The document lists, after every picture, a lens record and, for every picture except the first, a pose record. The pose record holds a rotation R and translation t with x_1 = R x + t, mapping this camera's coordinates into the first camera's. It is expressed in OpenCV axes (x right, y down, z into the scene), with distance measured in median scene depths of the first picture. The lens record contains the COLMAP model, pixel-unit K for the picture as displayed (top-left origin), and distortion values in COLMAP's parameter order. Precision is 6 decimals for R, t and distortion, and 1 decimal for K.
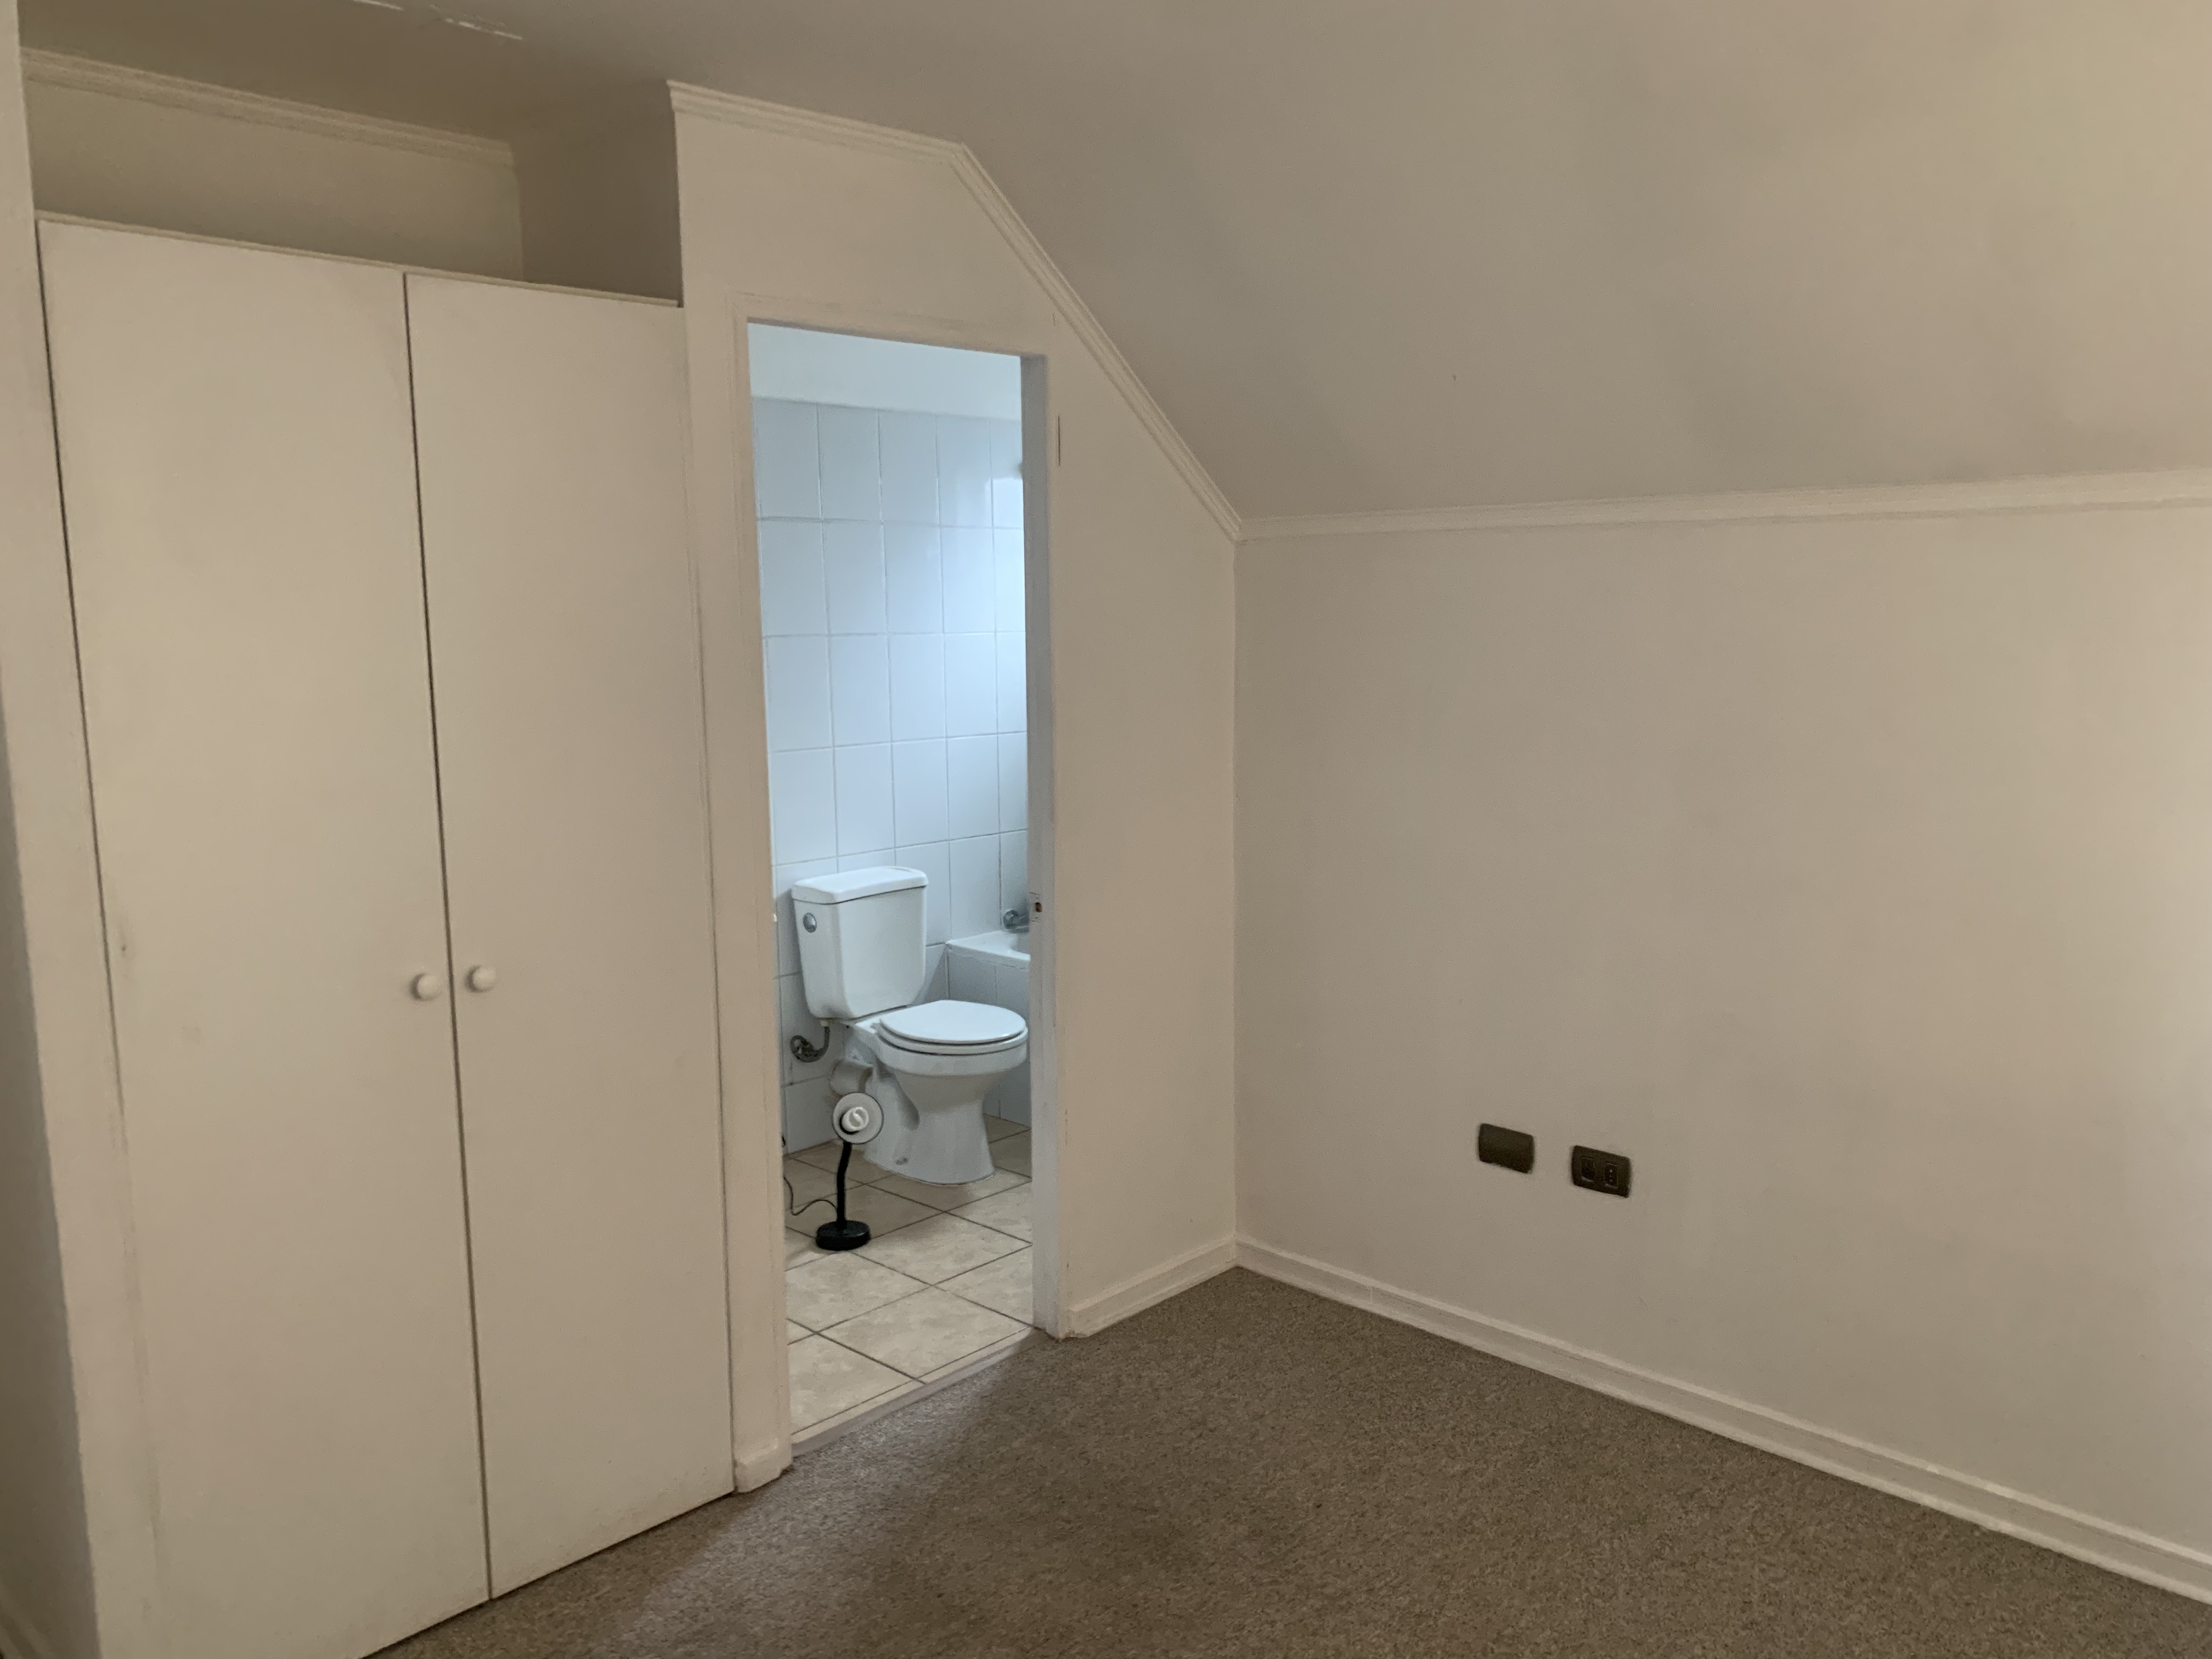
lens RADIAL K [[1651.5, 0, 1106.0], [0, 1651.5, 829.5], [0, 0, 1]] dist [0.001672, 0.000091]
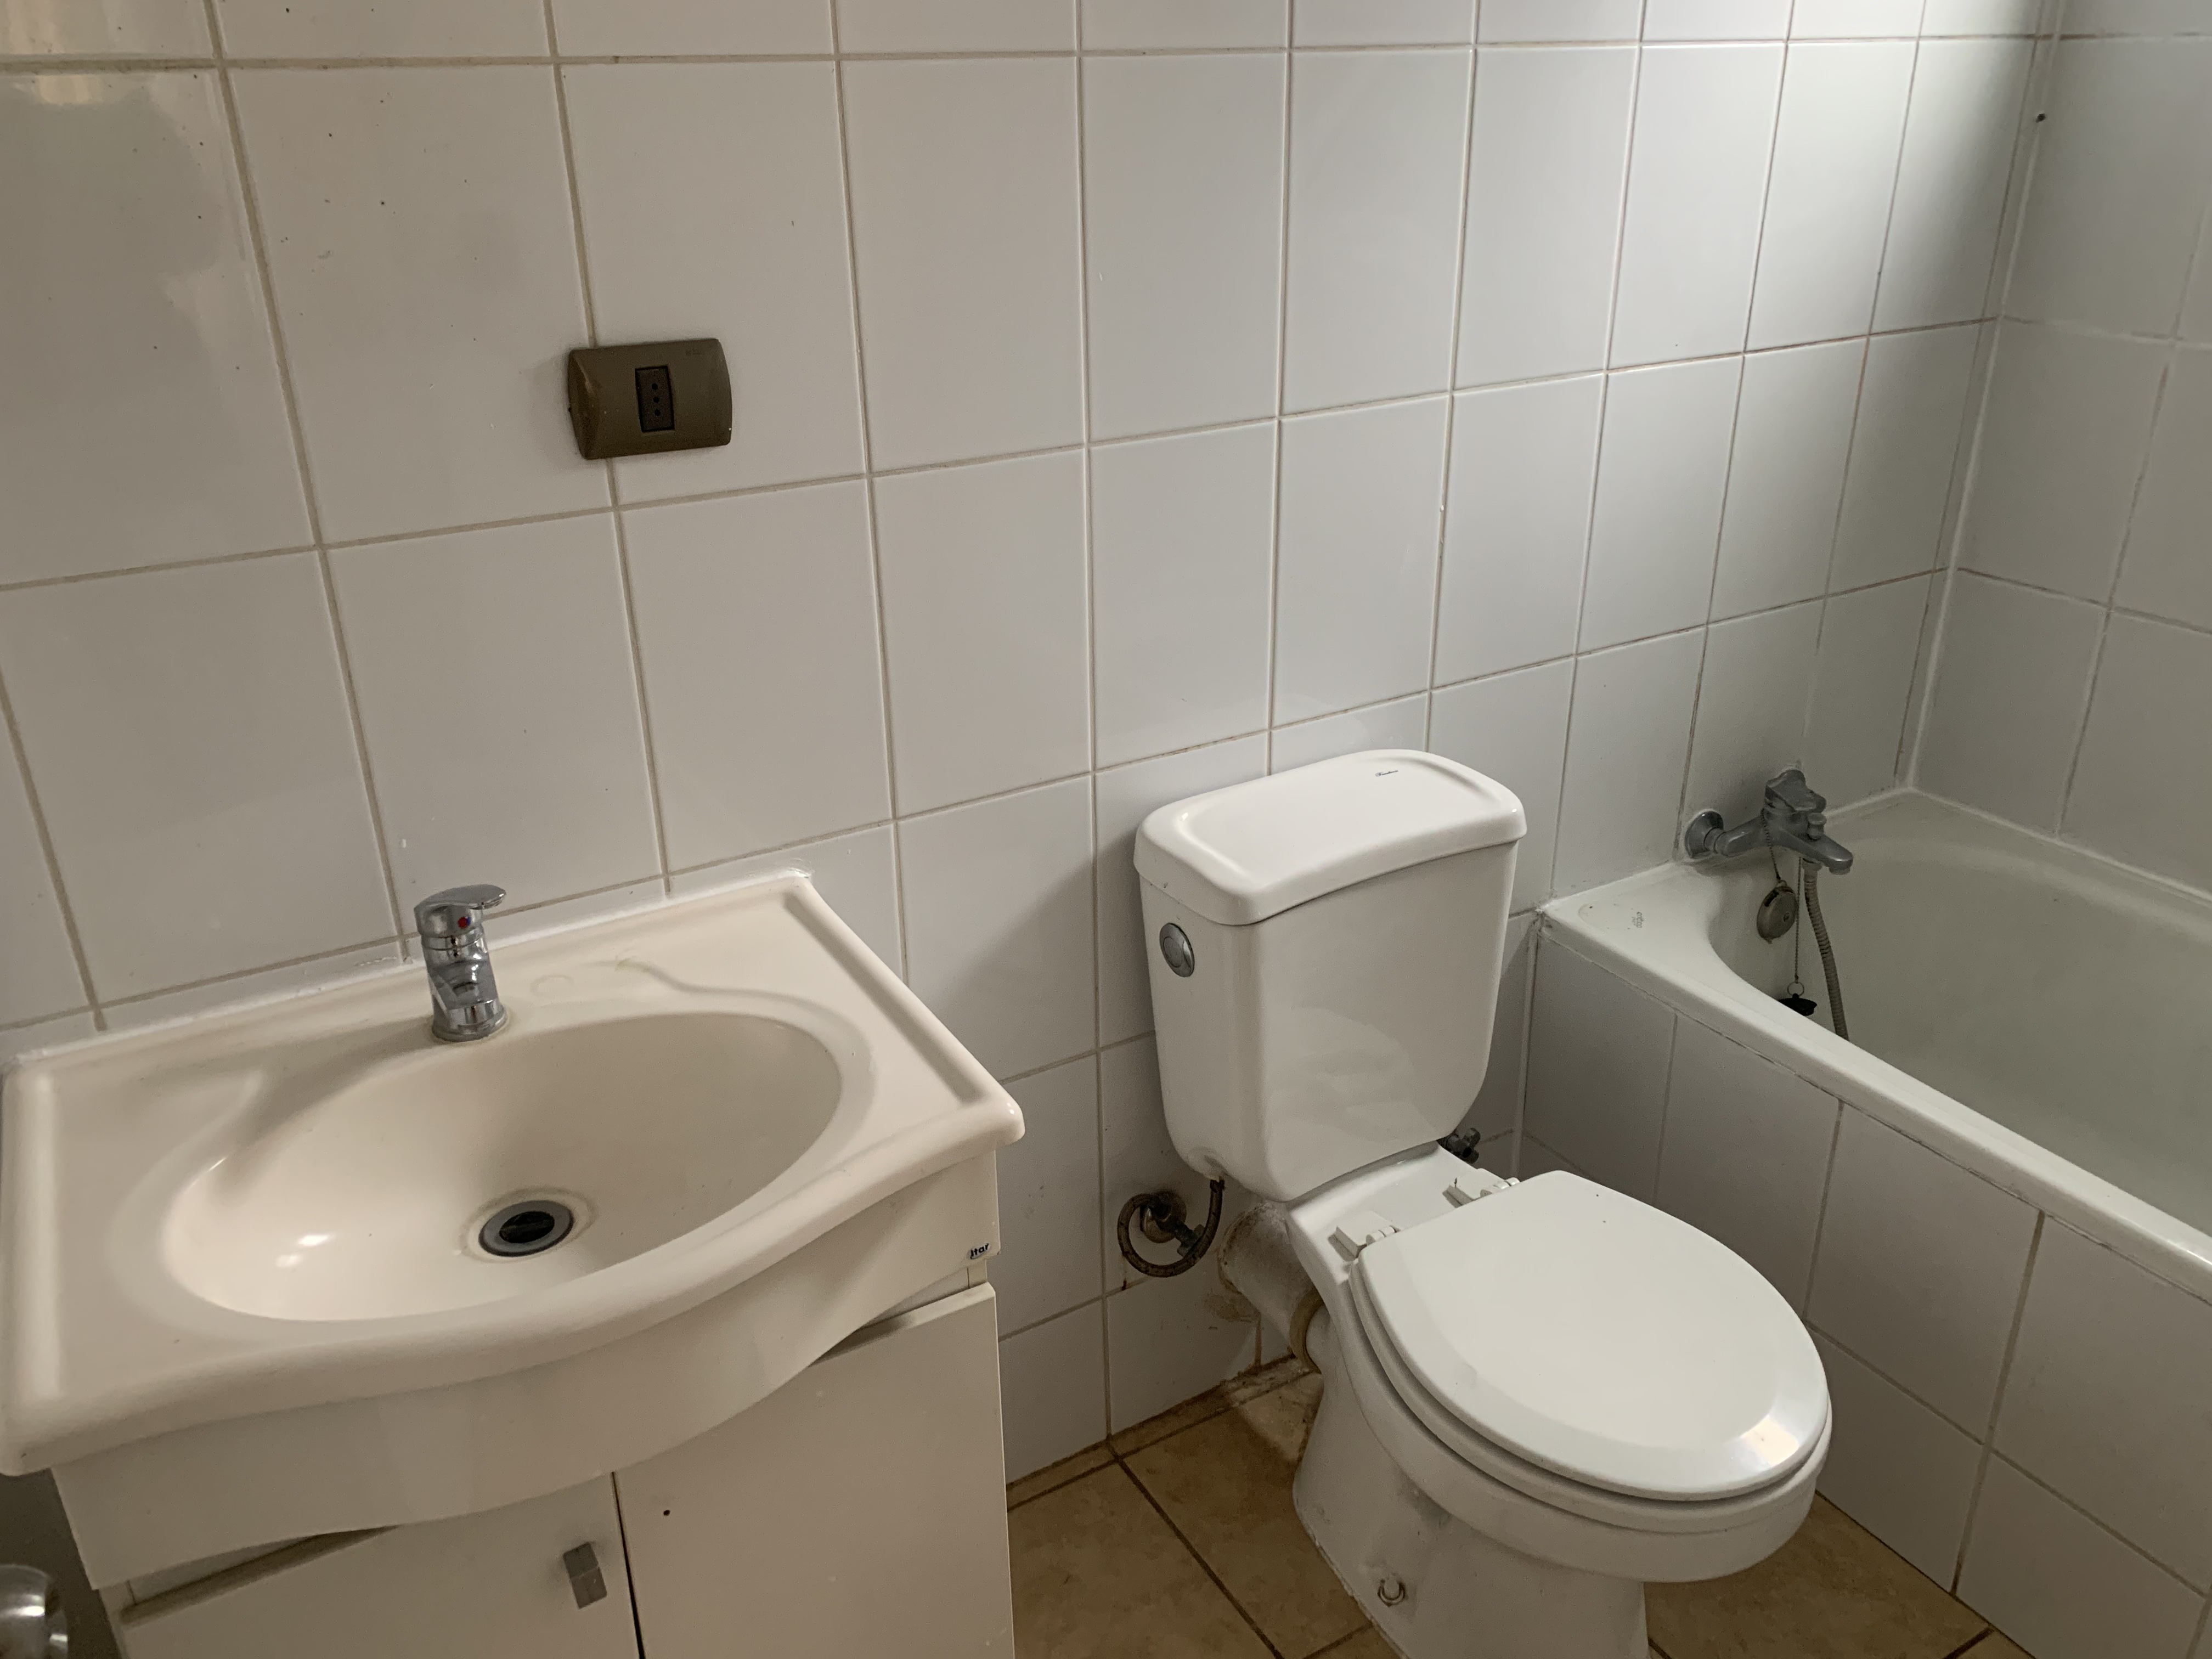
lens RADIAL K [[1701.8, 0, 1106.0], [0, 1701.8, 829.5], [0, 0, 1]] dist [0.006345, 0.001199]
pose [[0.960733, 0.106262, -0.256321, -0.103627], [-0.029311, 0.957461, 0.287071, -0.070846], [0.275922, -0.268286, 0.922979, 0.664580]]
